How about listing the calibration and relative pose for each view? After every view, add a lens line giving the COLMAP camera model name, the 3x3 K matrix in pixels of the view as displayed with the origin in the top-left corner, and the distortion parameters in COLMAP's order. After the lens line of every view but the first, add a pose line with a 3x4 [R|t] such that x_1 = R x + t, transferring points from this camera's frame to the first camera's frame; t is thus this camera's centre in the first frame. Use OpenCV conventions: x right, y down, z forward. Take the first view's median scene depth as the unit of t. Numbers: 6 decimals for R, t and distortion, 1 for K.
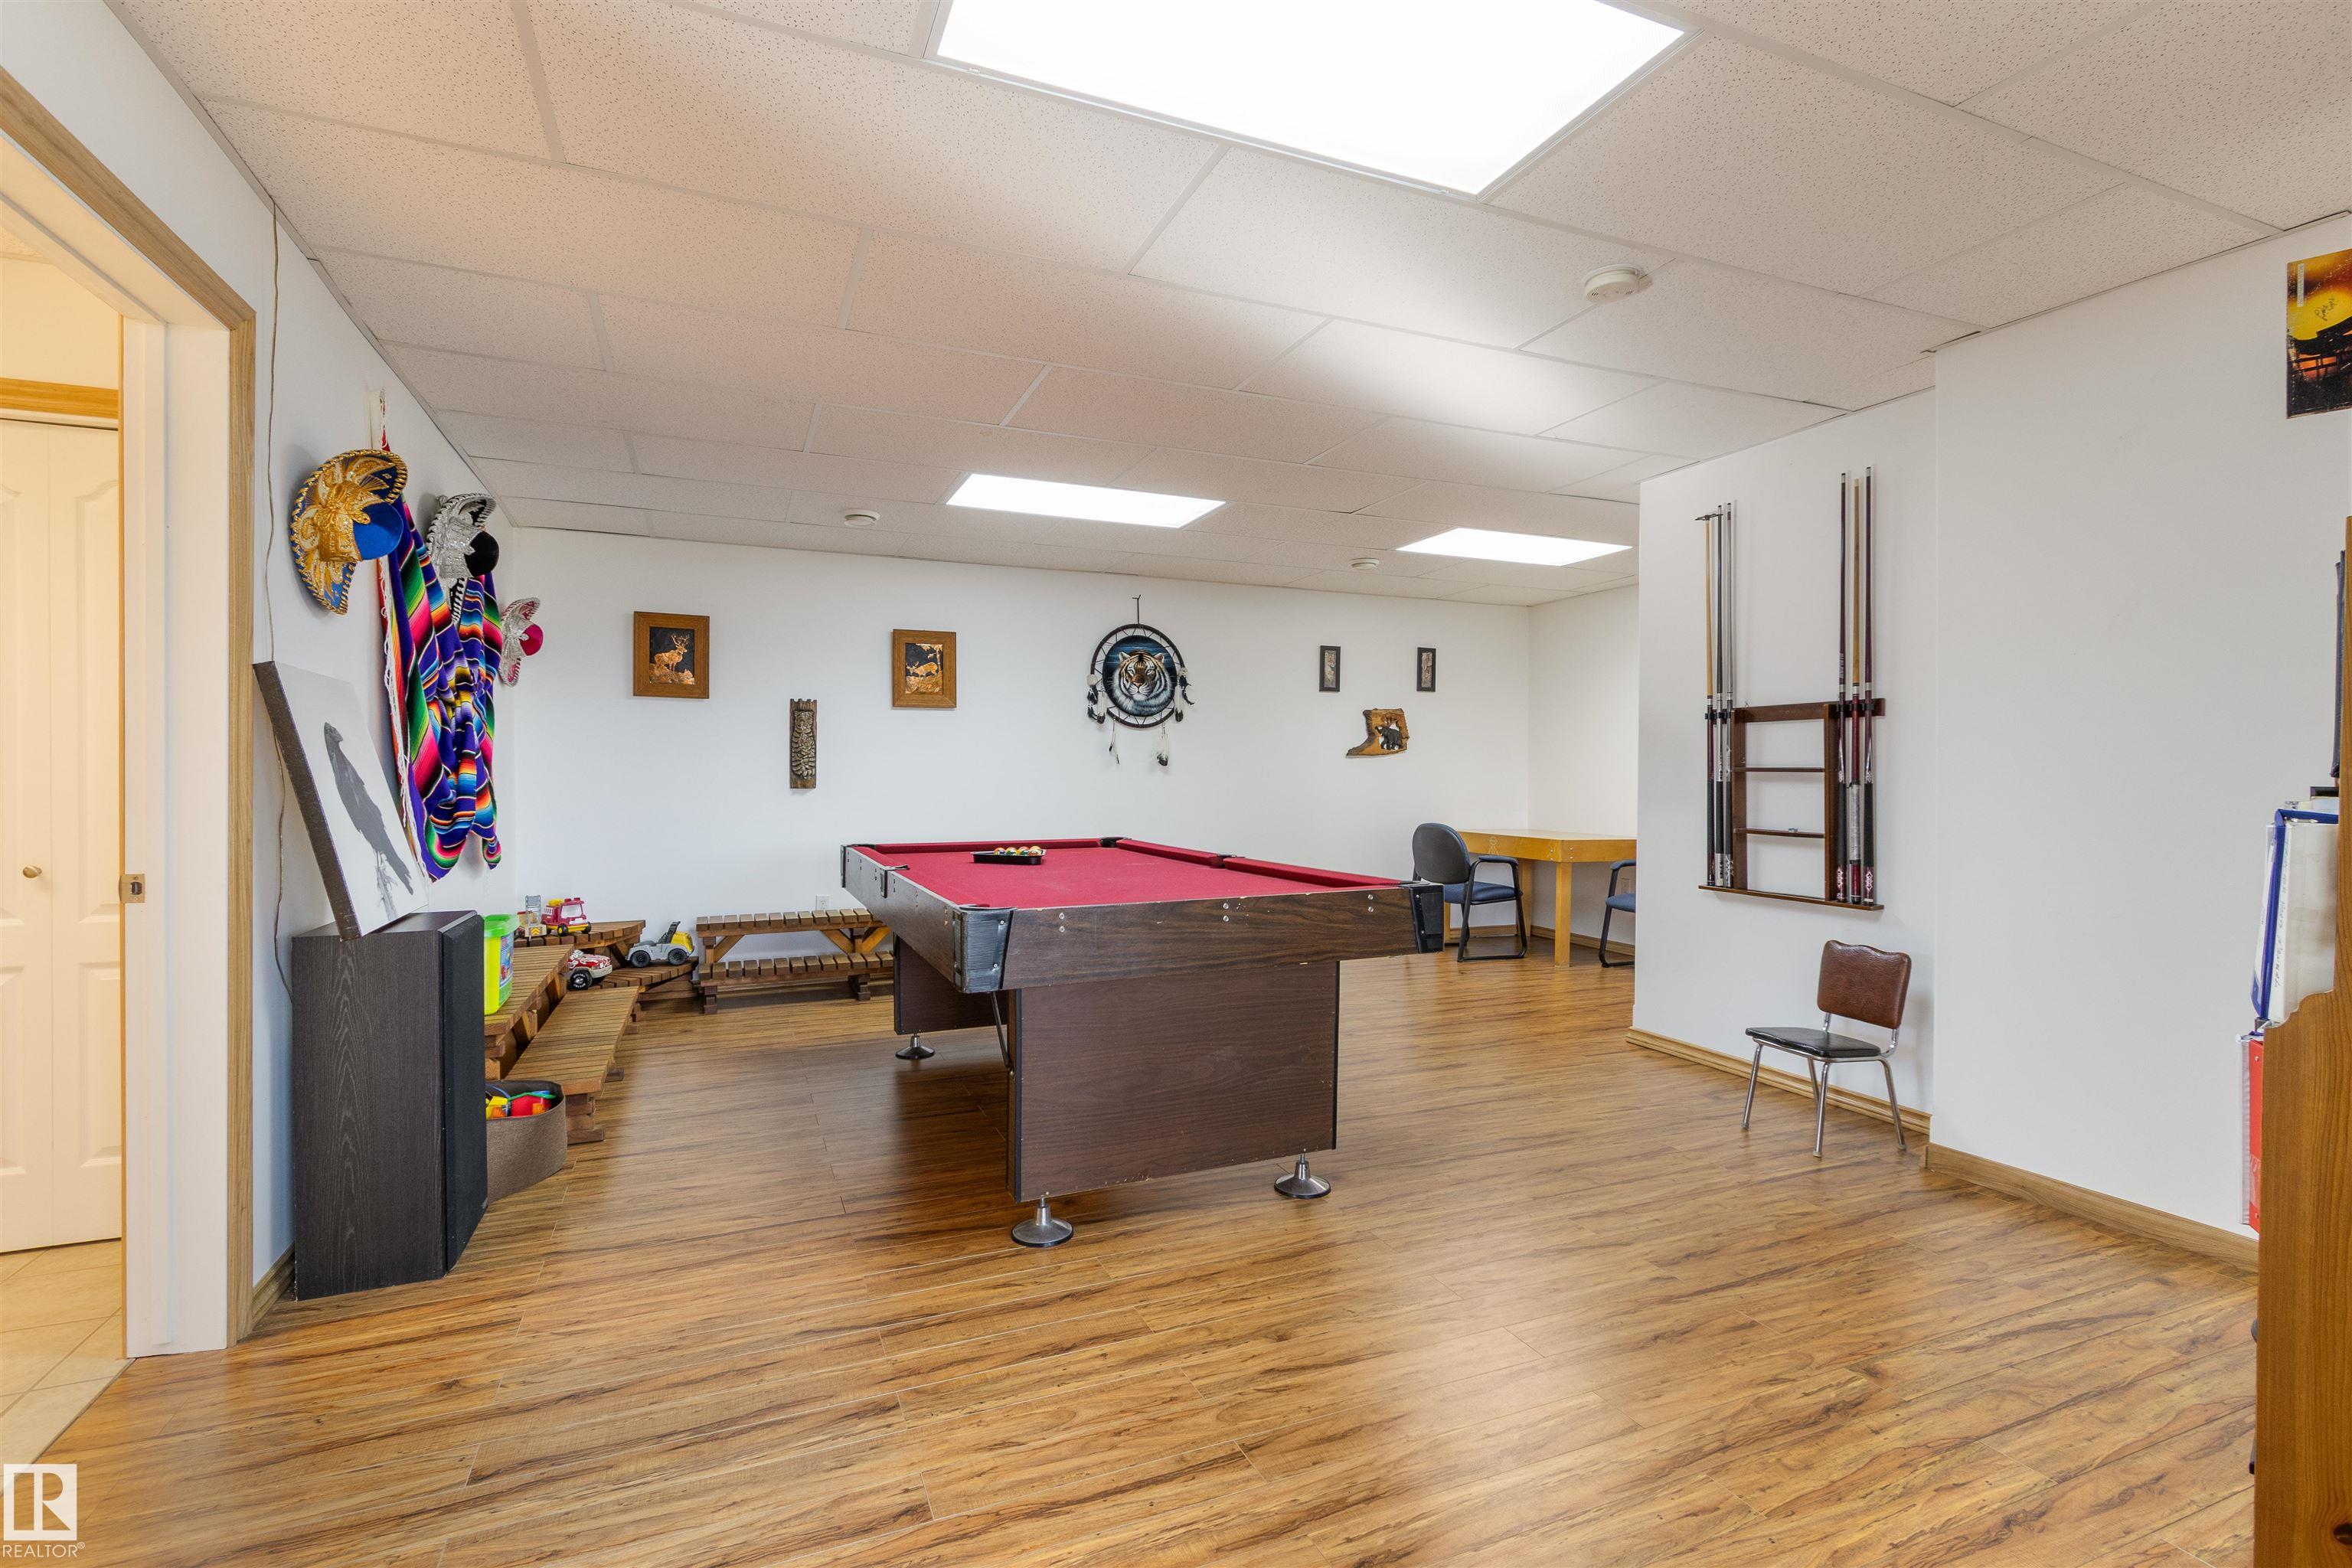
lens RADIAL K [[1088.2, 0, 1180.7], [0, 1088.2, 779.0], [0, 0, 1]] dist [0.005610, -0.000963]
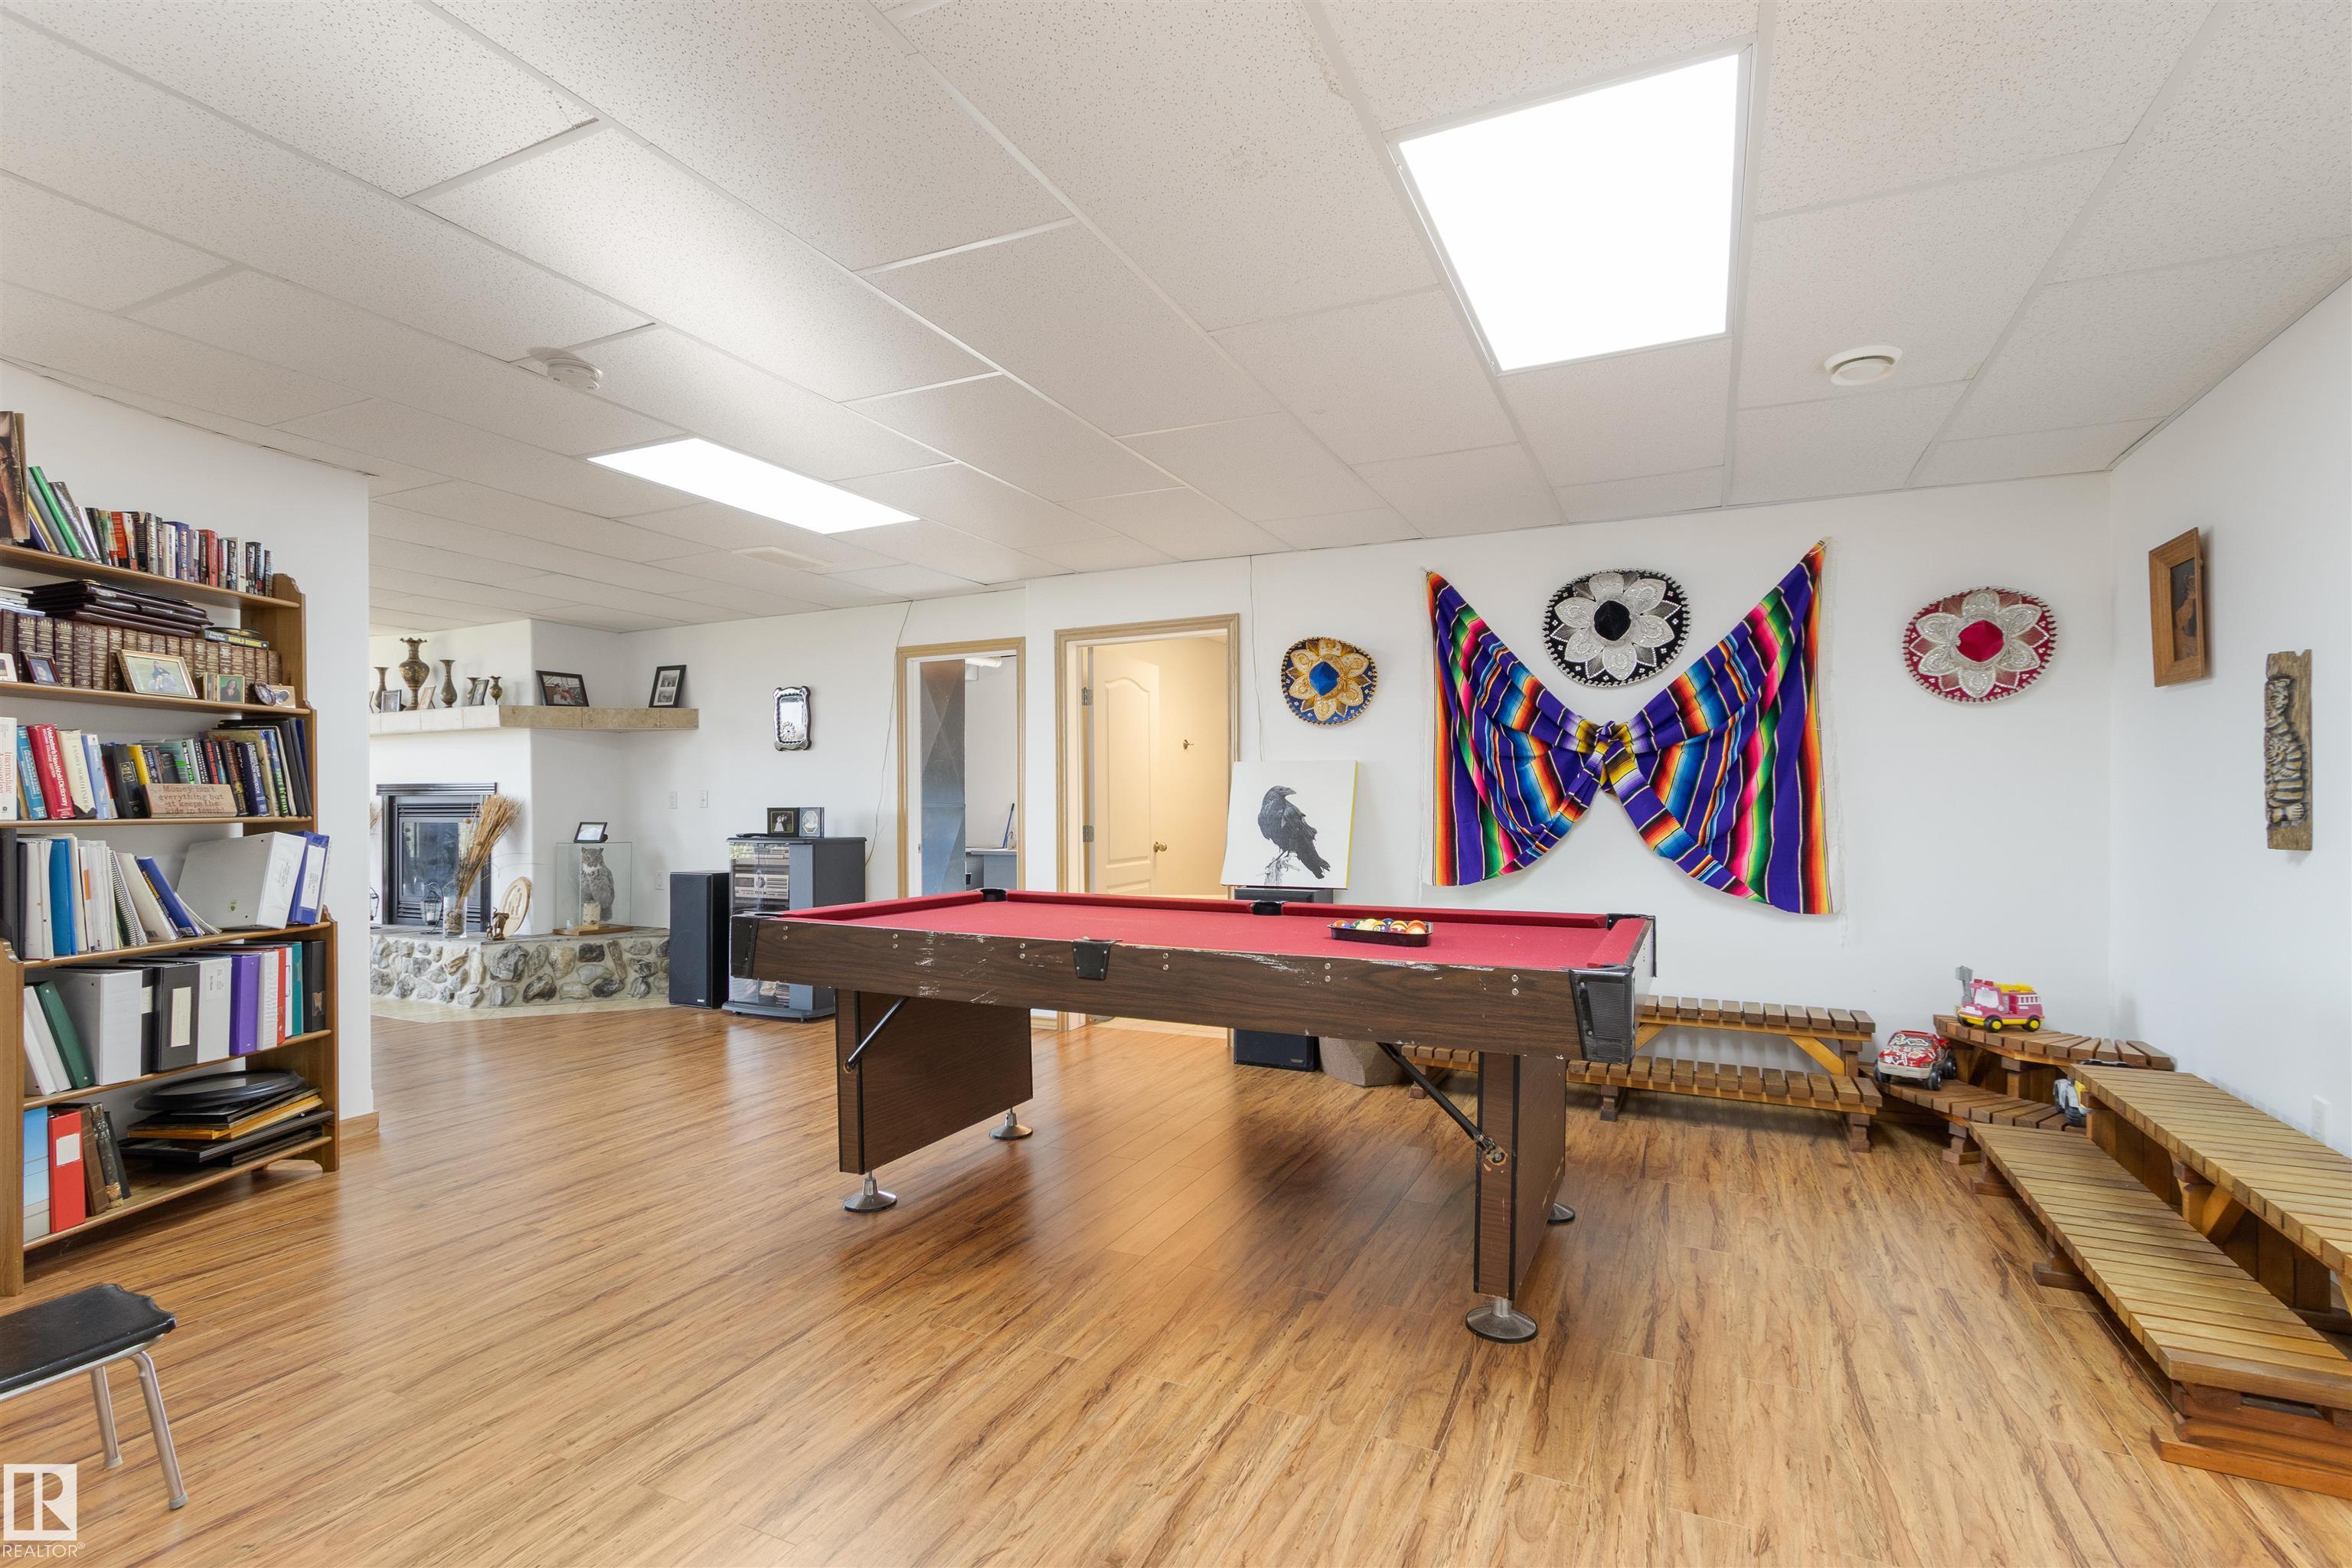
lens RADIAL K [[1088.2, 0, 1190.4], [0, 1088.2, 798.1], [0, 0, 1]] dist [0.005610, -0.000963]
pose [[-0.749886, 0.005360, -0.661545, 0.579103], [-0.000141, 0.999966, 0.008261, -0.032973], [0.661566, 0.006288, -0.749860, 1.994352]]
